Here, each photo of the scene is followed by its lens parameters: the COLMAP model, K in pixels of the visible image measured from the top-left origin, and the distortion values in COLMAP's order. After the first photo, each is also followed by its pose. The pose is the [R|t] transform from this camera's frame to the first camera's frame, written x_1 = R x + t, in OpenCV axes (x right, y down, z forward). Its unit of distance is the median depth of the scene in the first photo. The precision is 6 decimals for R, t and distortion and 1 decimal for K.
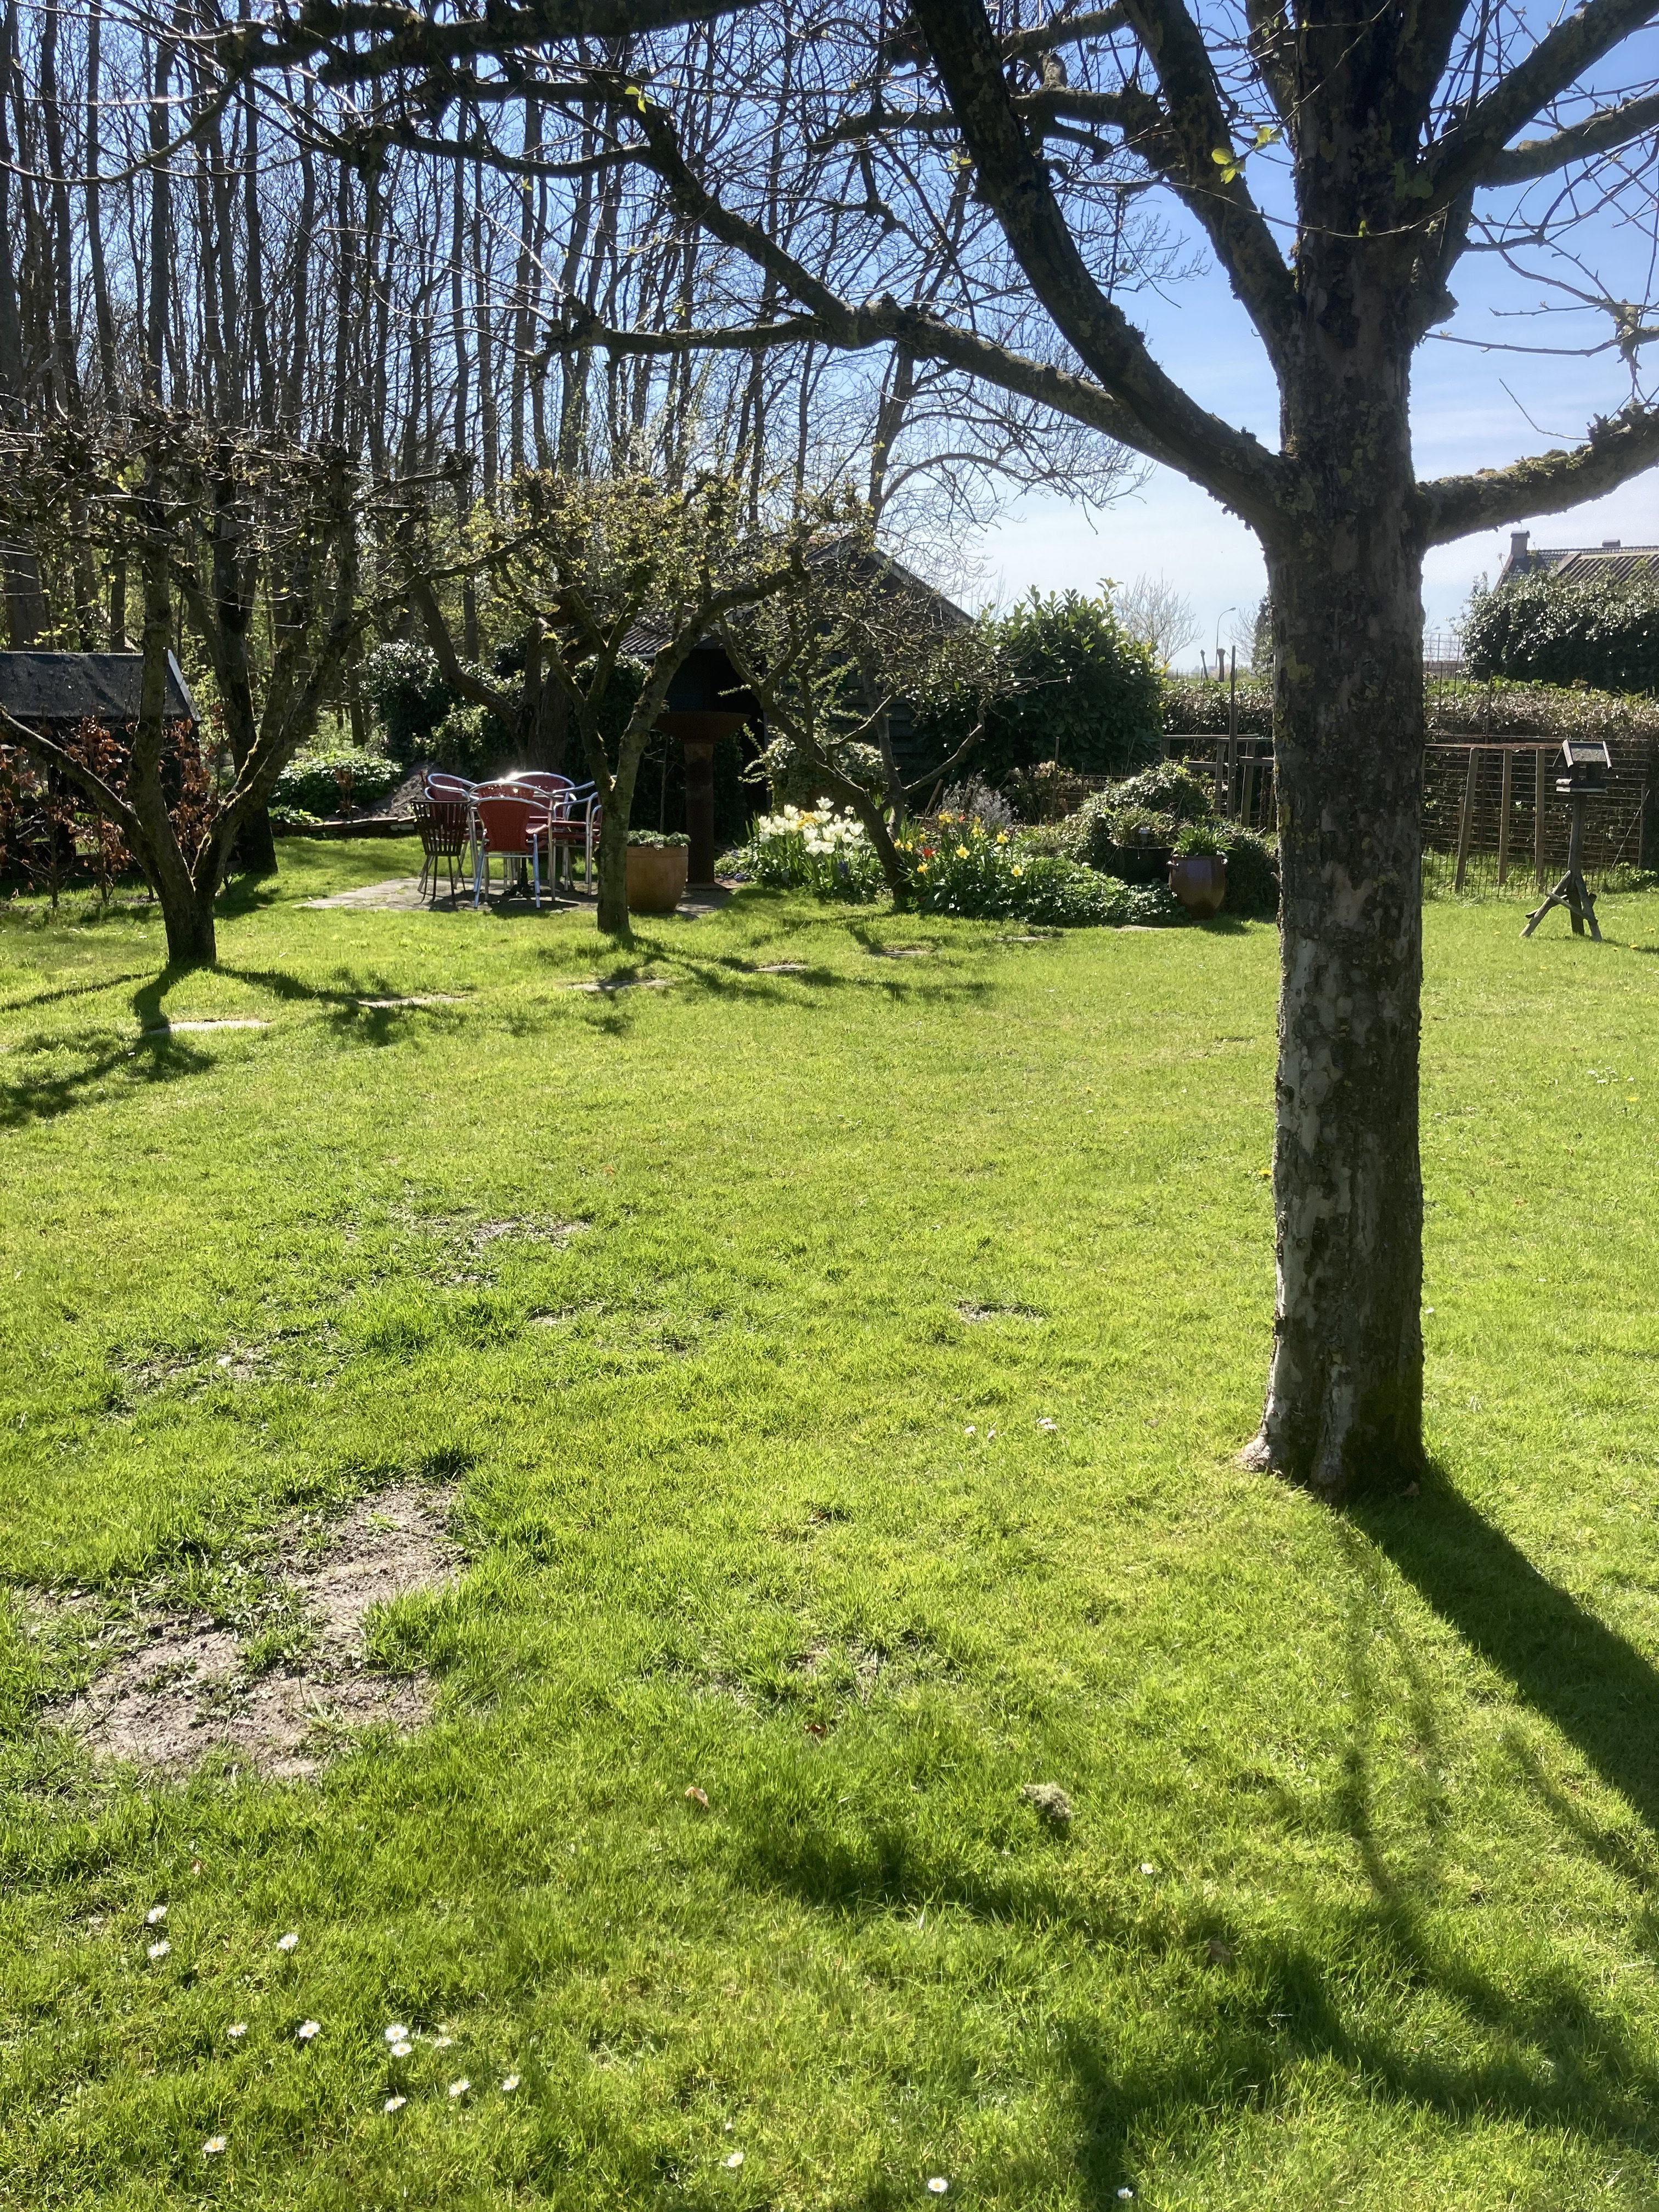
lens RADIAL K [[1819.6, 0, 819.5], [0, 1819.6, 1098.7], [0, 0, 1]] dist [0.014385, 0.002724]
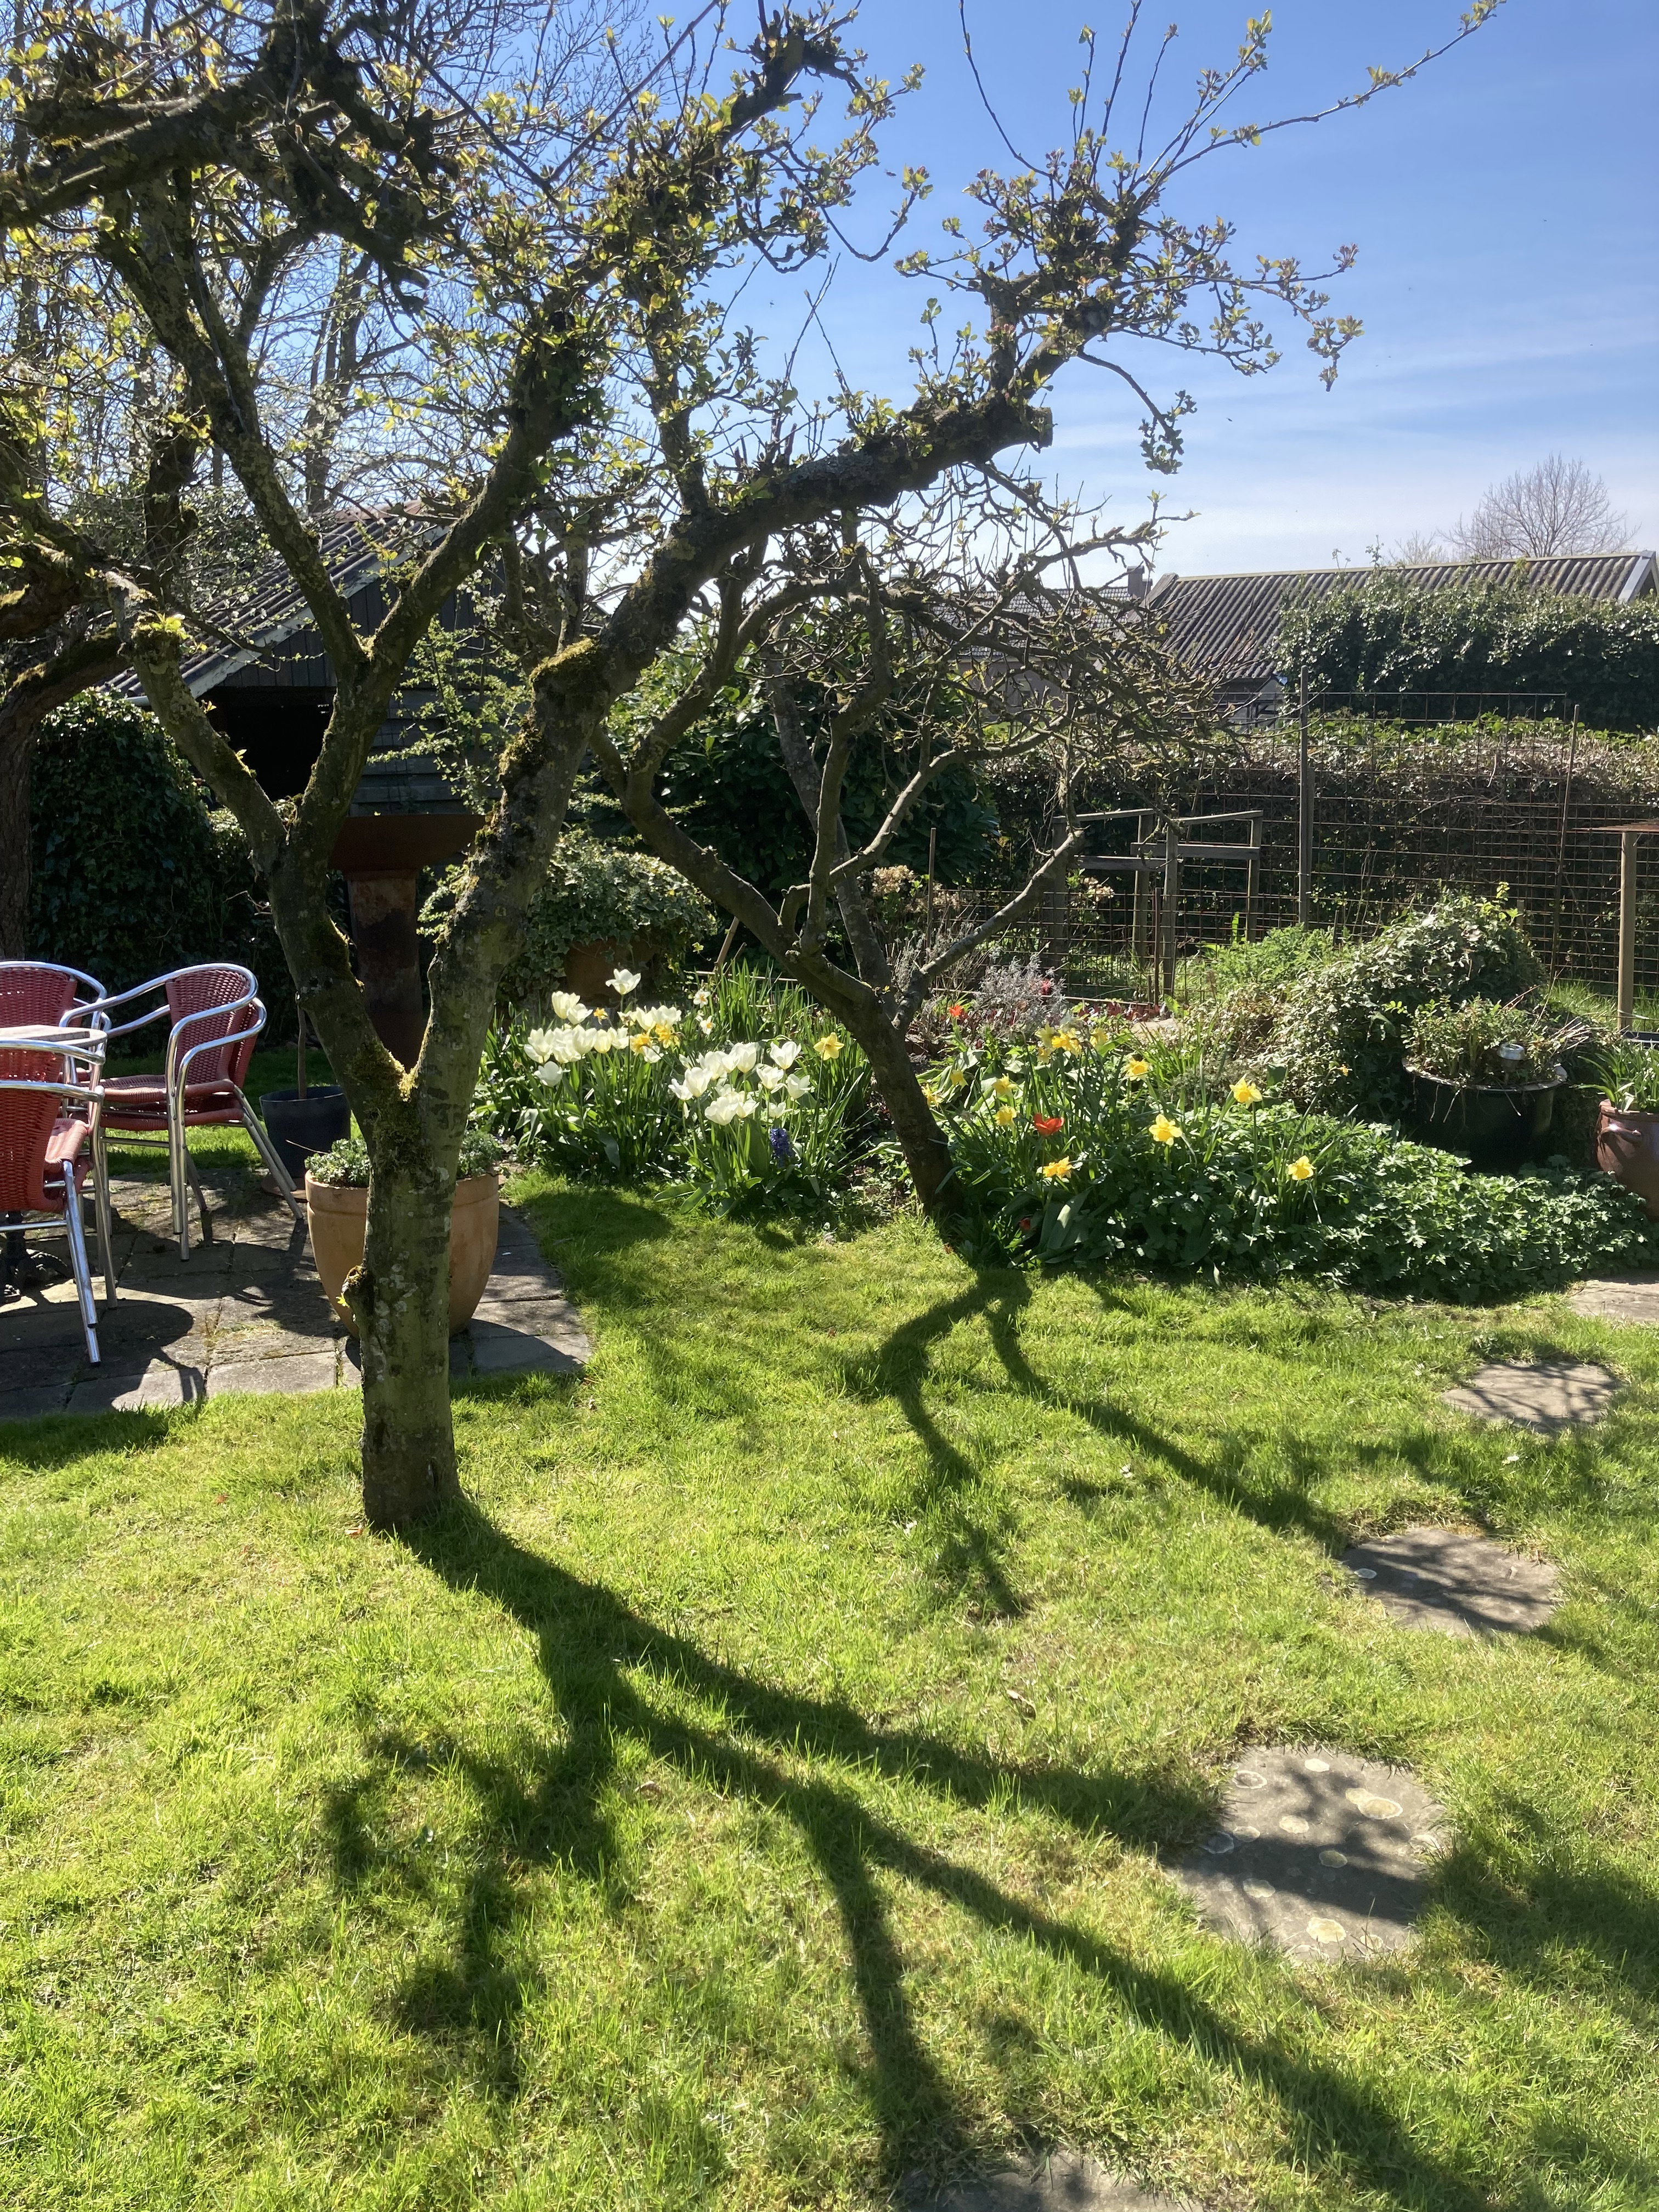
lens RADIAL K [[1819.6, 0, 819.5], [0, 1819.6, 1098.7], [0, 0, 1]] dist [0.014385, 0.002724]
pose [[0.938519, -0.087128, 0.334051, -0.120418], [0.095366, 0.995408, -0.008307, -0.124447], [-0.331793, 0.039654, 0.942518, 0.522429]]
